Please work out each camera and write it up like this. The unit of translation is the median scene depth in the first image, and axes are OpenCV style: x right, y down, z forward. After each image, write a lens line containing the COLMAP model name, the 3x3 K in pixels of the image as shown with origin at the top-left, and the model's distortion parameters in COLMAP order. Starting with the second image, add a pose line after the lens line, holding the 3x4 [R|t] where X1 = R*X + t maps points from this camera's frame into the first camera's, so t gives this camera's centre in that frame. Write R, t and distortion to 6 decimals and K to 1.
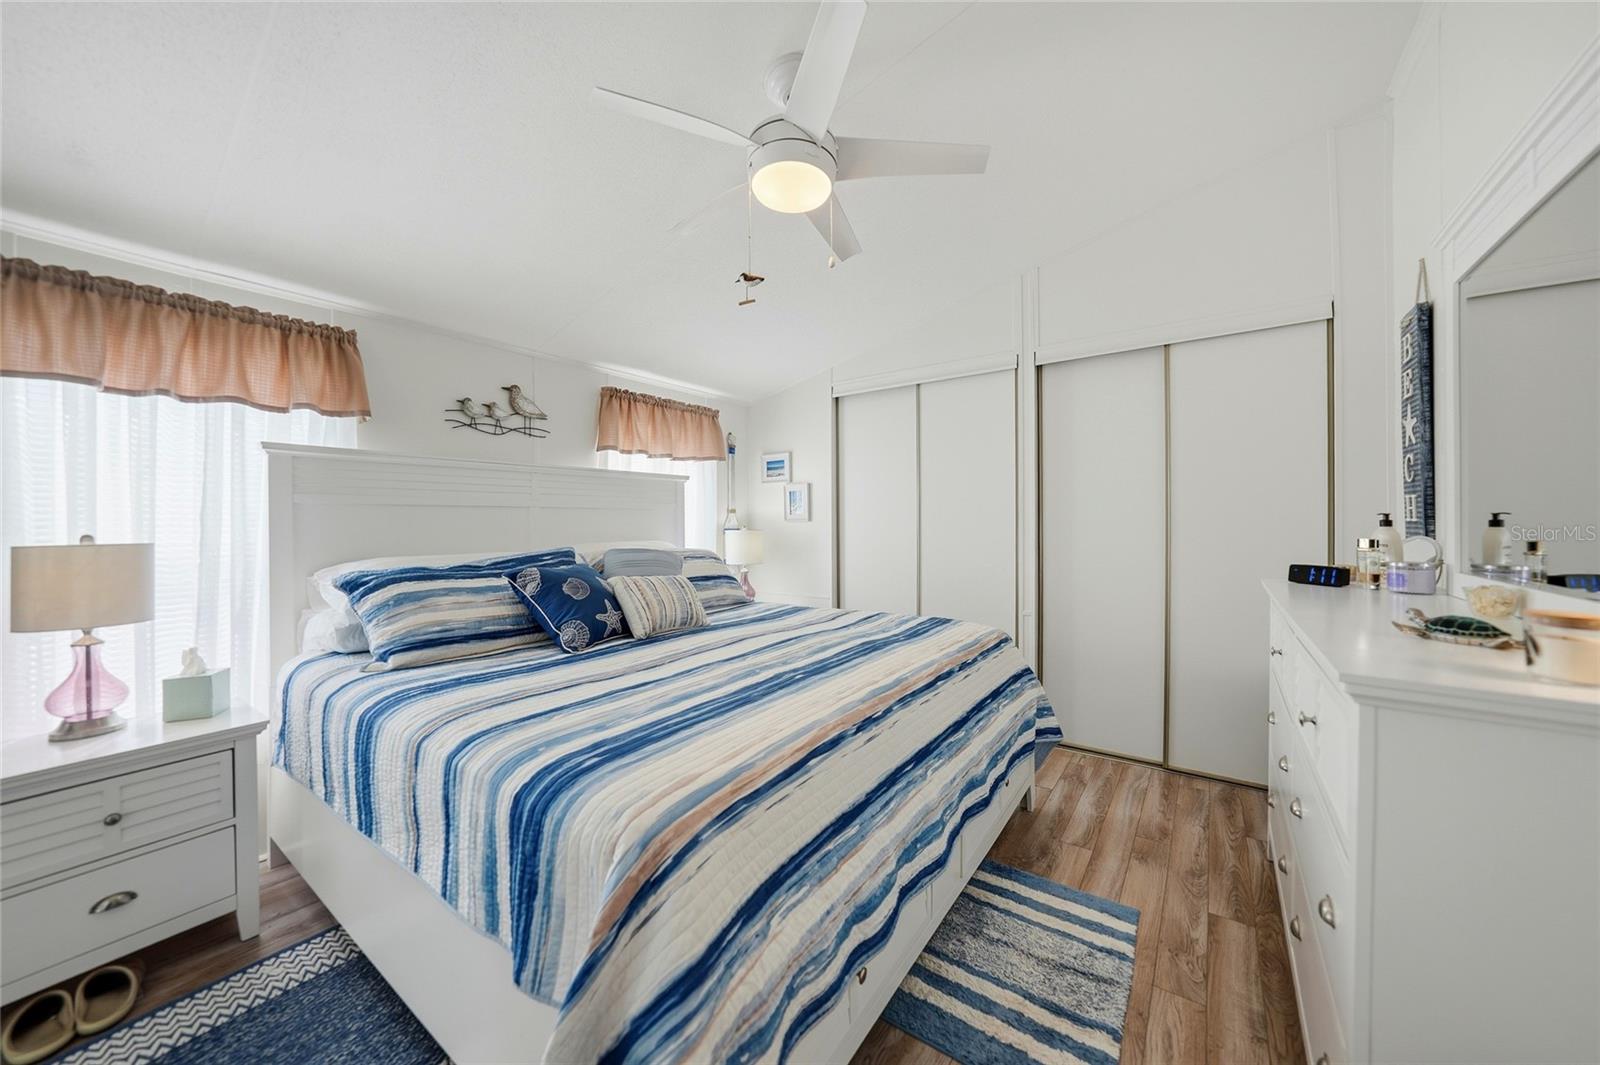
lens RADIAL K [[572.2, 0, 800.4], [0, 572.2, 515.4], [0, 0, 1]] dist [-0.045655, 0.014046]
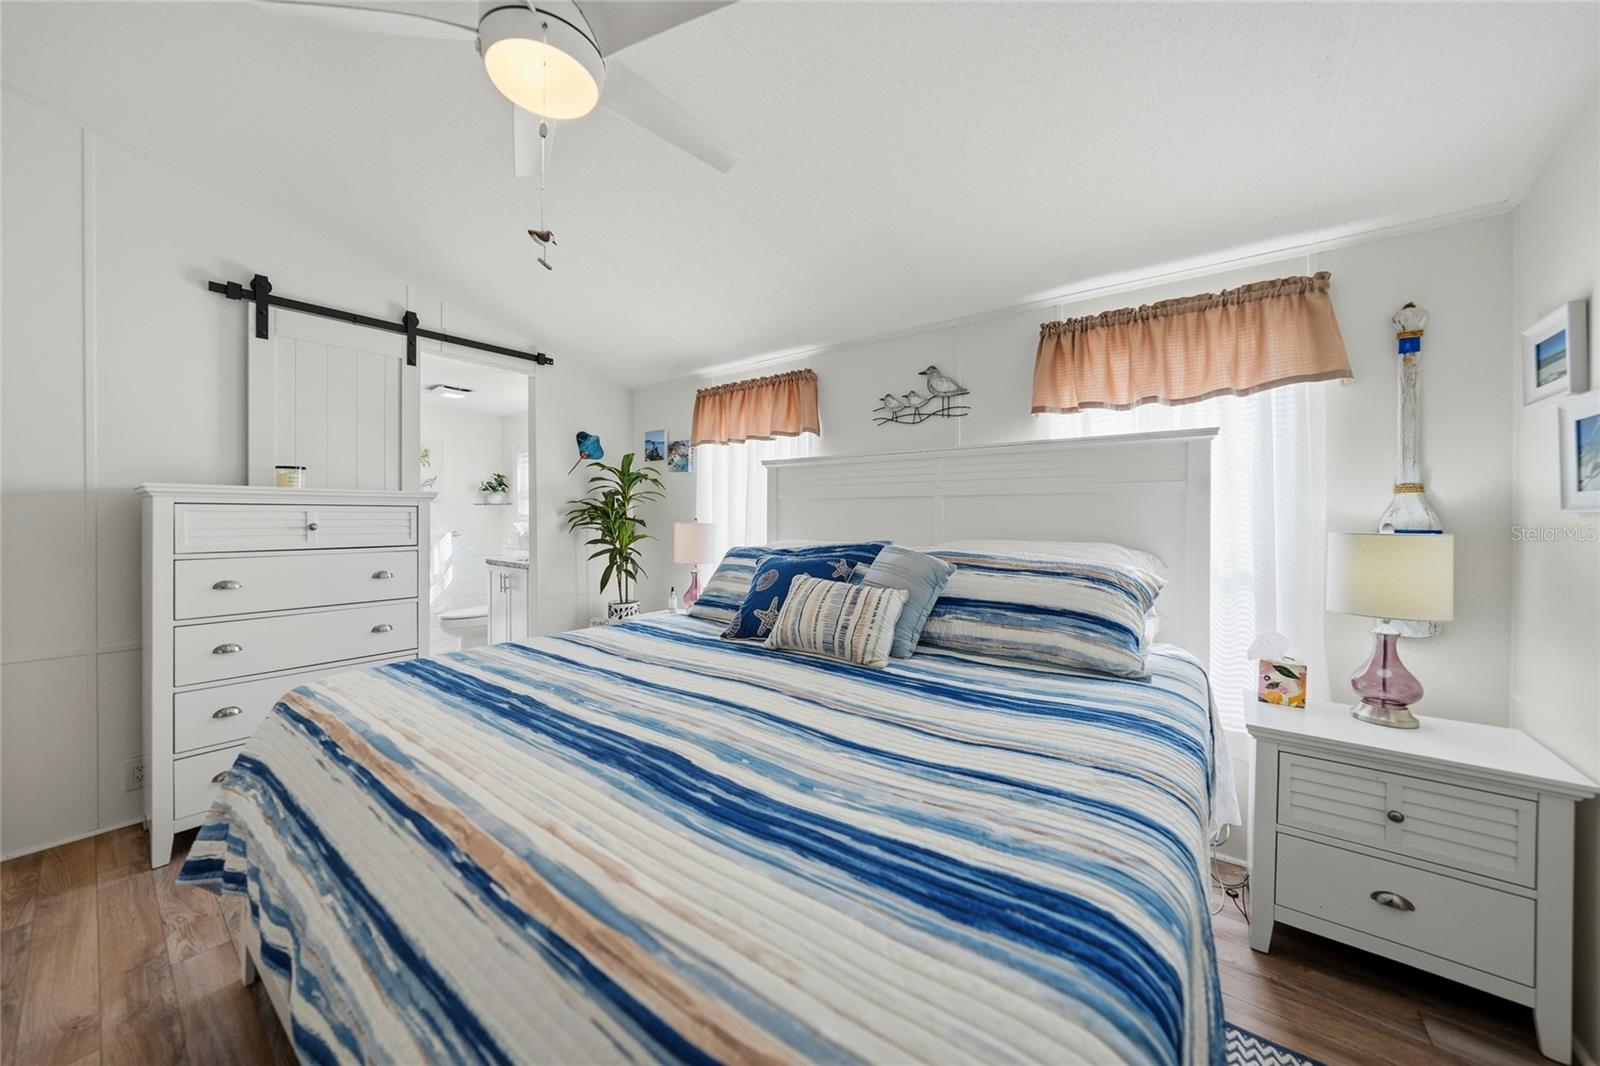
lens RADIAL K [[533.2, 0, 801.7], [0, 533.2, 510.1], [0, 0, 1]] dist [-0.049429, 0.005699]
pose [[-0.007503, -0.001593, -0.999971, 0.564172], [0.011738, 0.999930, -0.001681, 0.008331], [0.999903, -0.011751, -0.007484, 1.211603]]
